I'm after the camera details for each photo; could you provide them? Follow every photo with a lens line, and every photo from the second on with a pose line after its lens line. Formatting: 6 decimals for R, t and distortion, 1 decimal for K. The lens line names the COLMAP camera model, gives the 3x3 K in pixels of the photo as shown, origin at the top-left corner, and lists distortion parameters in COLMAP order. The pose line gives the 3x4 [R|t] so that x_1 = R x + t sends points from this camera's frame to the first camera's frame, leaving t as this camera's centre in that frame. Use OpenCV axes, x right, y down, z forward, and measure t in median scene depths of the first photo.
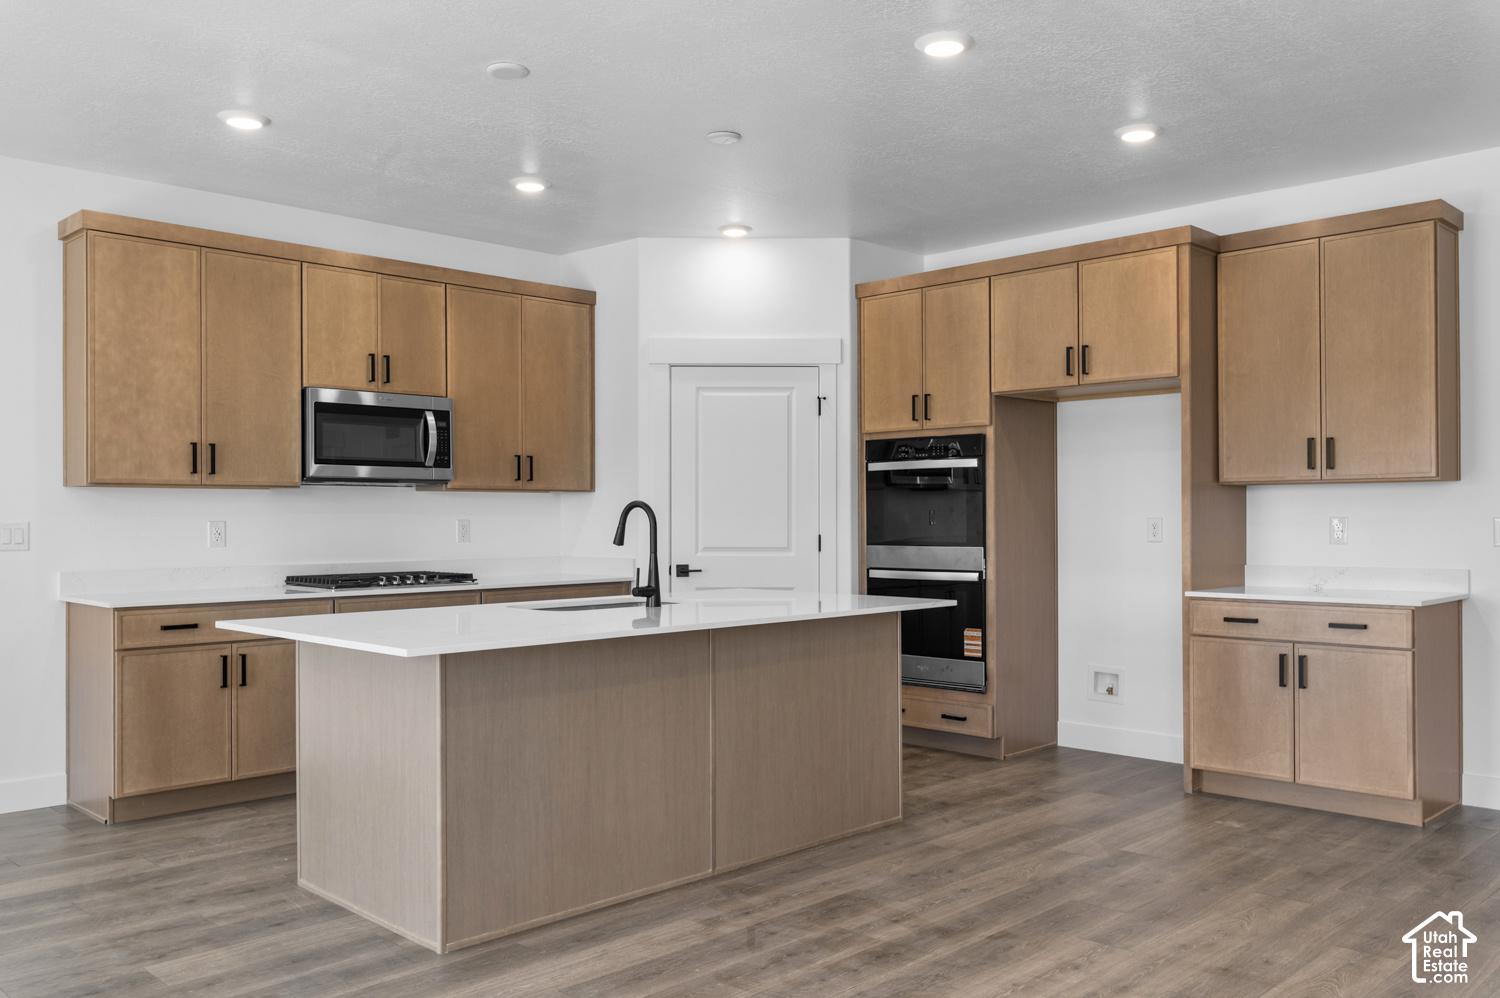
lens RADIAL K [[1210.9, 0, 750.8], [0, 1210.9, 511.7], [0, 0, 1]] dist [-0.006846, 0.006076]
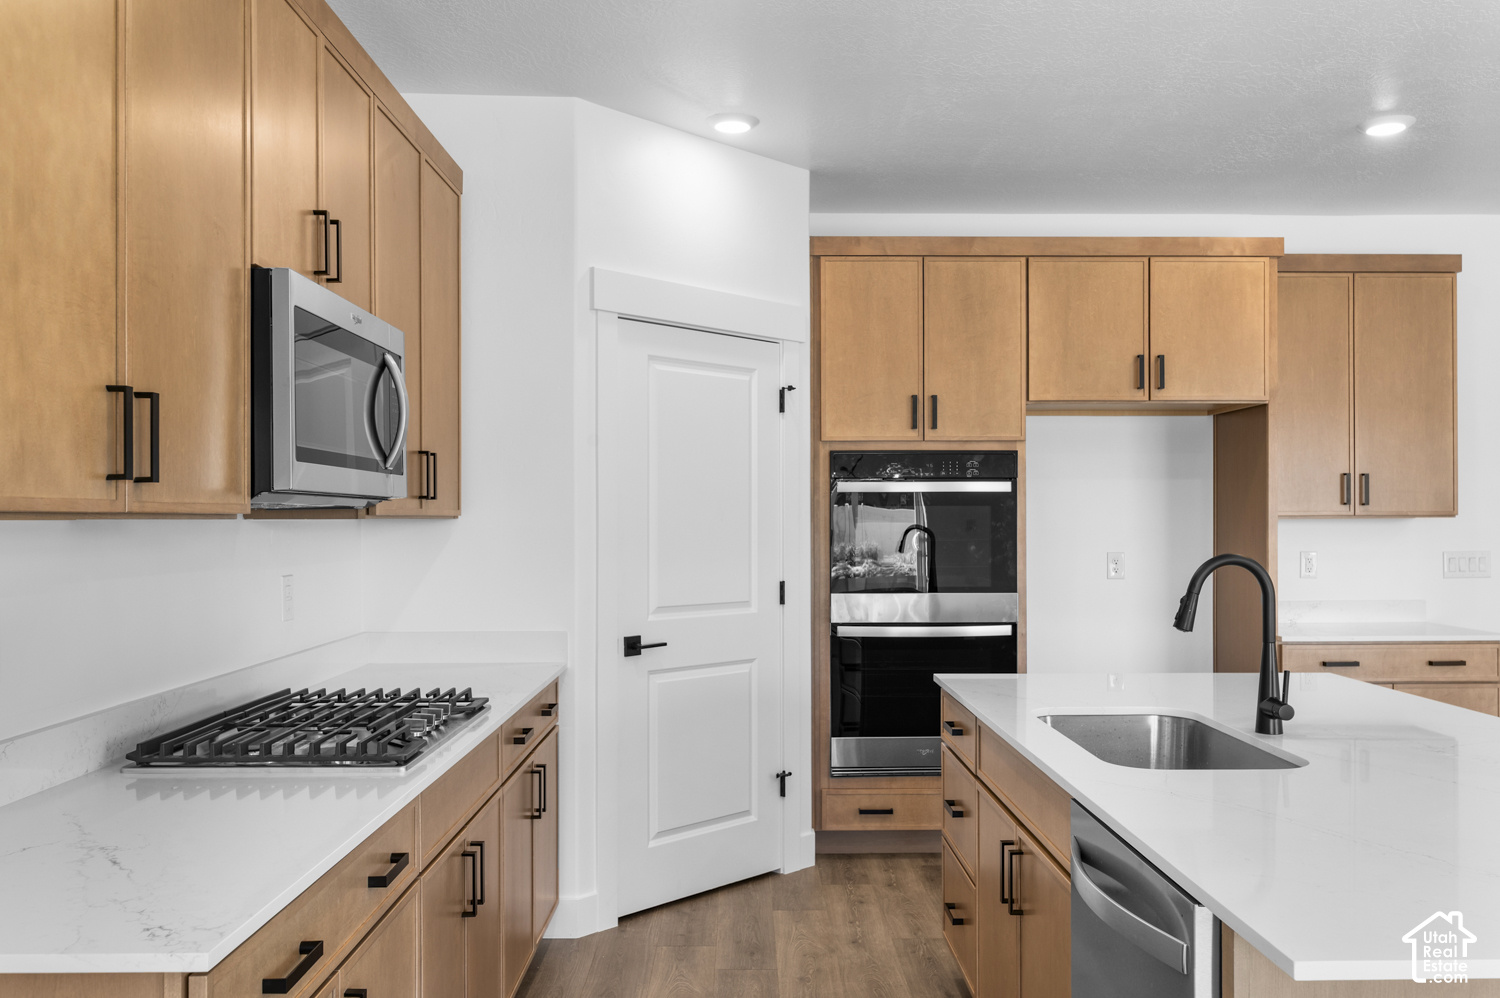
lens RADIAL K [[1210.9, 0, 757.3], [0, 1210.9, 510.5], [0, 0, 1]] dist [-0.006846, 0.006076]
pose [[0.700303, 0.007269, 0.713809, -0.564251], [-0.003380, 0.999971, -0.006867, -0.021416], [-0.713838, 0.002397, 0.700307, 0.633832]]
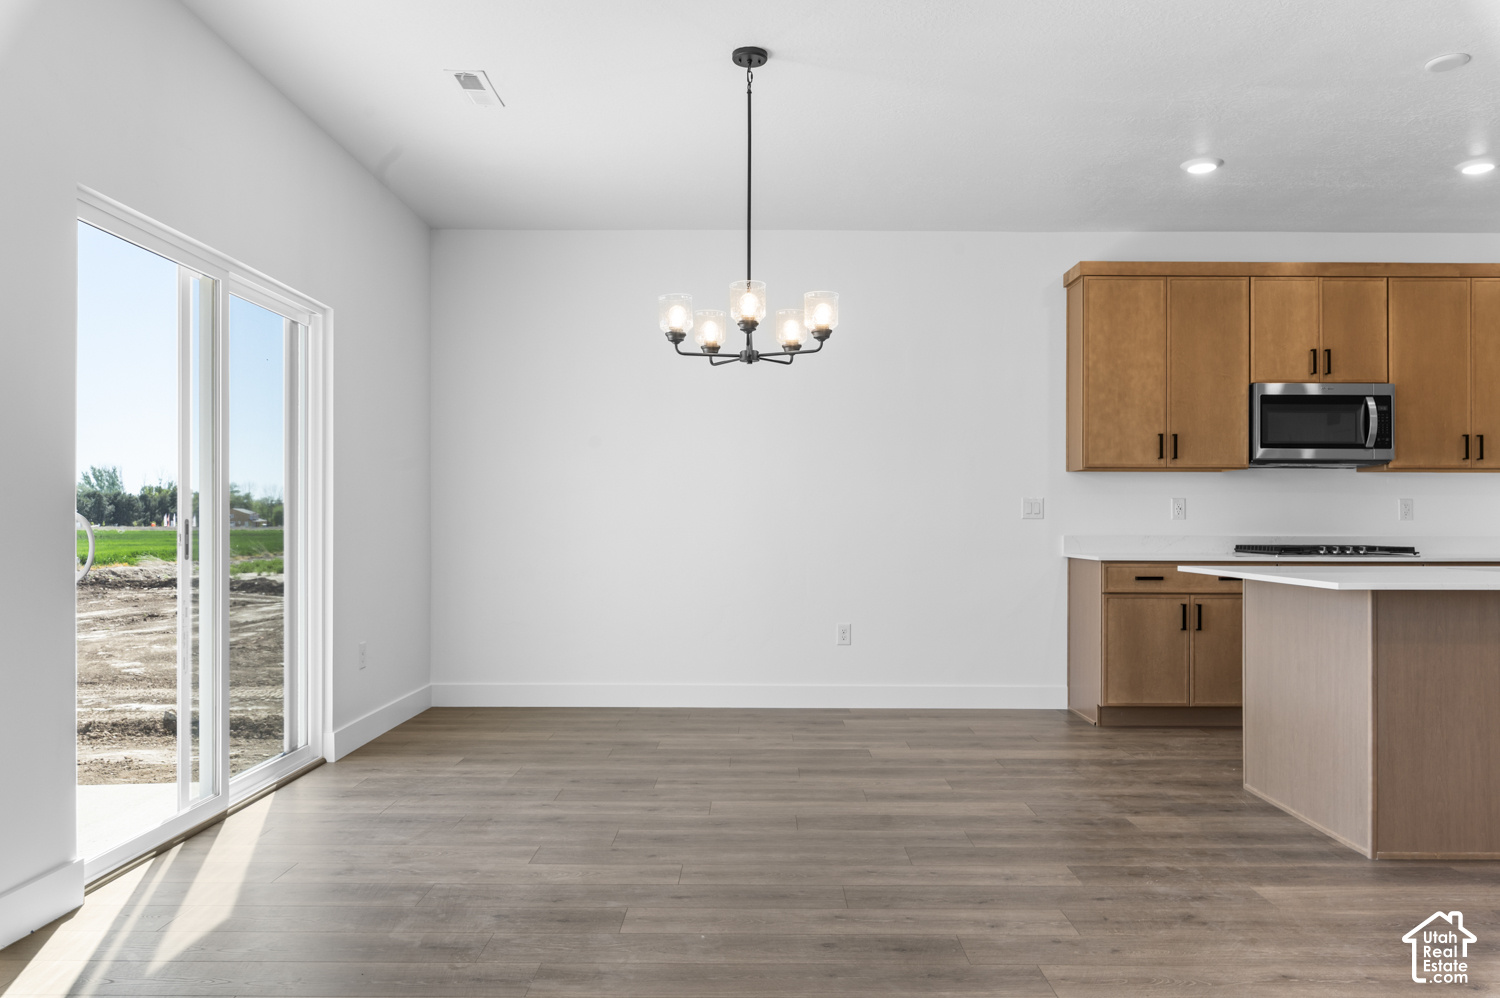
lens RADIAL K [[1081.2, 0, 768.4], [0, 1081.2, 527.9], [0, 0, 1]] dist [-0.003713, 0.004848]
pose [[0.713634, 0.005793, -0.700495, 0.033168], [-0.001608, 0.999977, 0.006631, 0.032827], [0.700517, -0.003606, 0.713627, -0.081693]]
